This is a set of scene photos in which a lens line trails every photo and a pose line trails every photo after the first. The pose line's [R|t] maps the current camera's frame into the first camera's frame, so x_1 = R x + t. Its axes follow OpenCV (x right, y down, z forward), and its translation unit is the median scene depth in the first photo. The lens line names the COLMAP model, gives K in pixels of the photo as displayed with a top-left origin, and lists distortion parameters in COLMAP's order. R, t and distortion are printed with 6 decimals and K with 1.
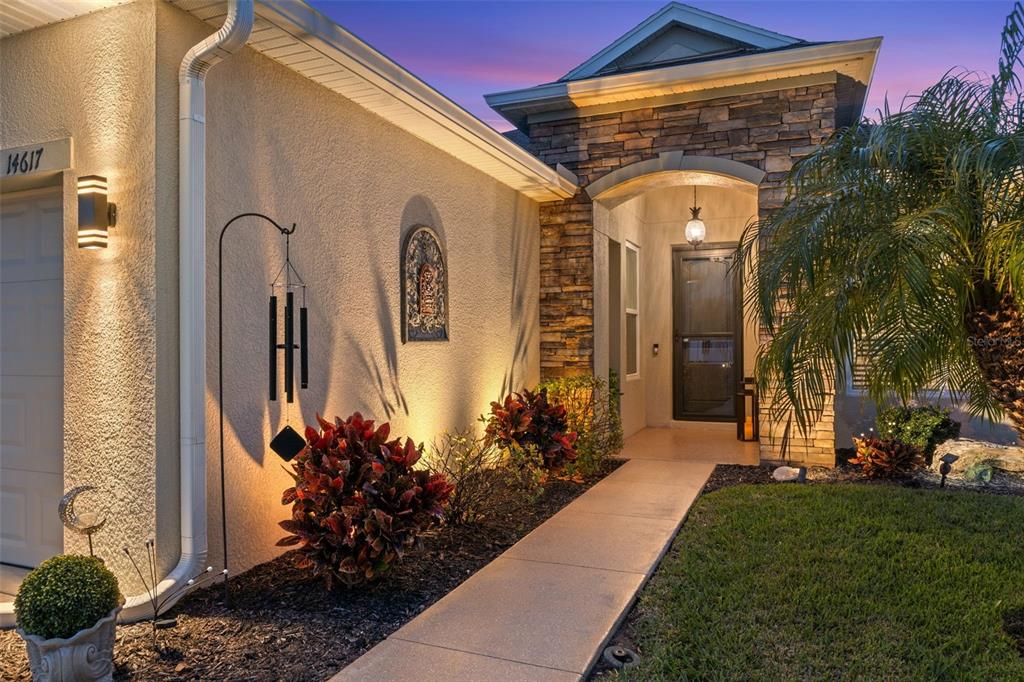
lens RADIAL K [[643.8, 0, 512.0], [0, 643.8, 341.0], [0, 0, 1]] dist [-0.002024, -0.000610]
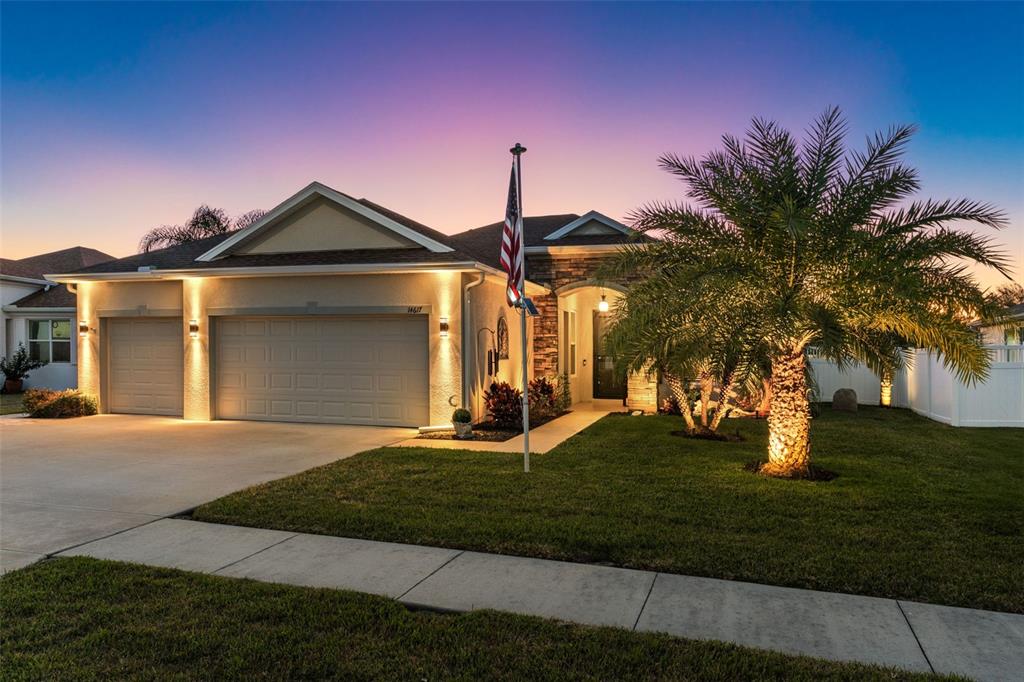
lens RADIAL K [[618.9, 0, 512.0], [0, 618.9, 341.0], [0, 0, 1]] dist [-0.001403, -0.000362]
pose [[0.994498, 0.007379, 0.104492, -0.264963], [-0.005174, 0.999758, -0.021359, -0.015469], [-0.104624, 0.020701, 0.994296, -1.160072]]
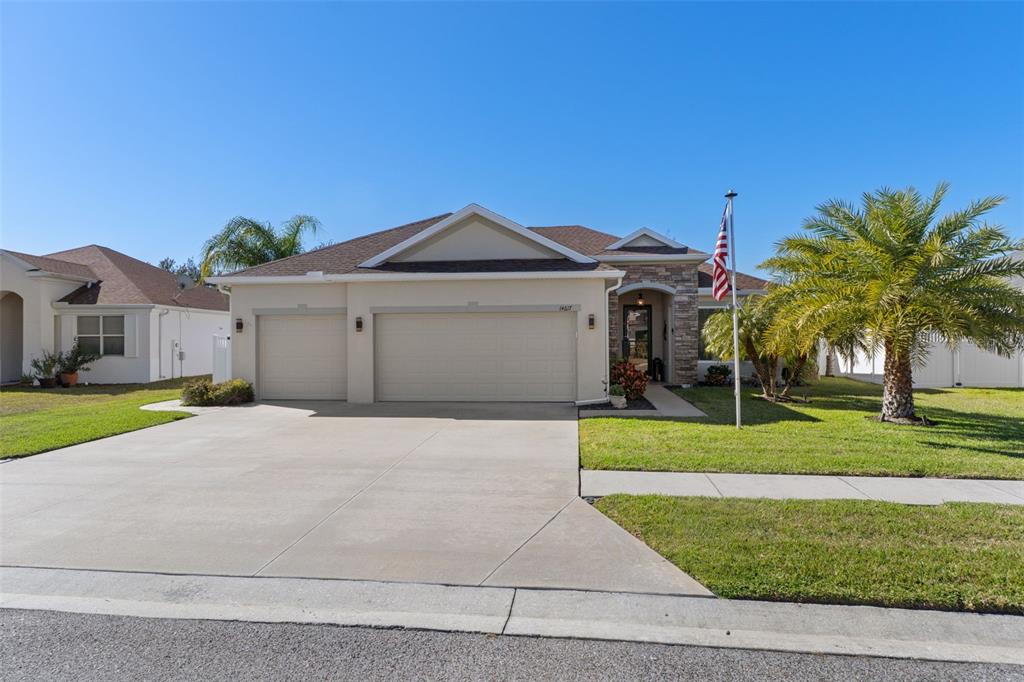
lens RADIAL K [[544.7, 0, 512.2], [0, 544.7, 324.2], [0, 0, 1]] dist [-0.000188, 0.000859]
pose [[0.962218, -0.002460, 0.272270, -0.997573], [0.010201, 0.999583, -0.027022, -0.030828], [-0.272090, 0.028778, 0.961841, -1.199316]]
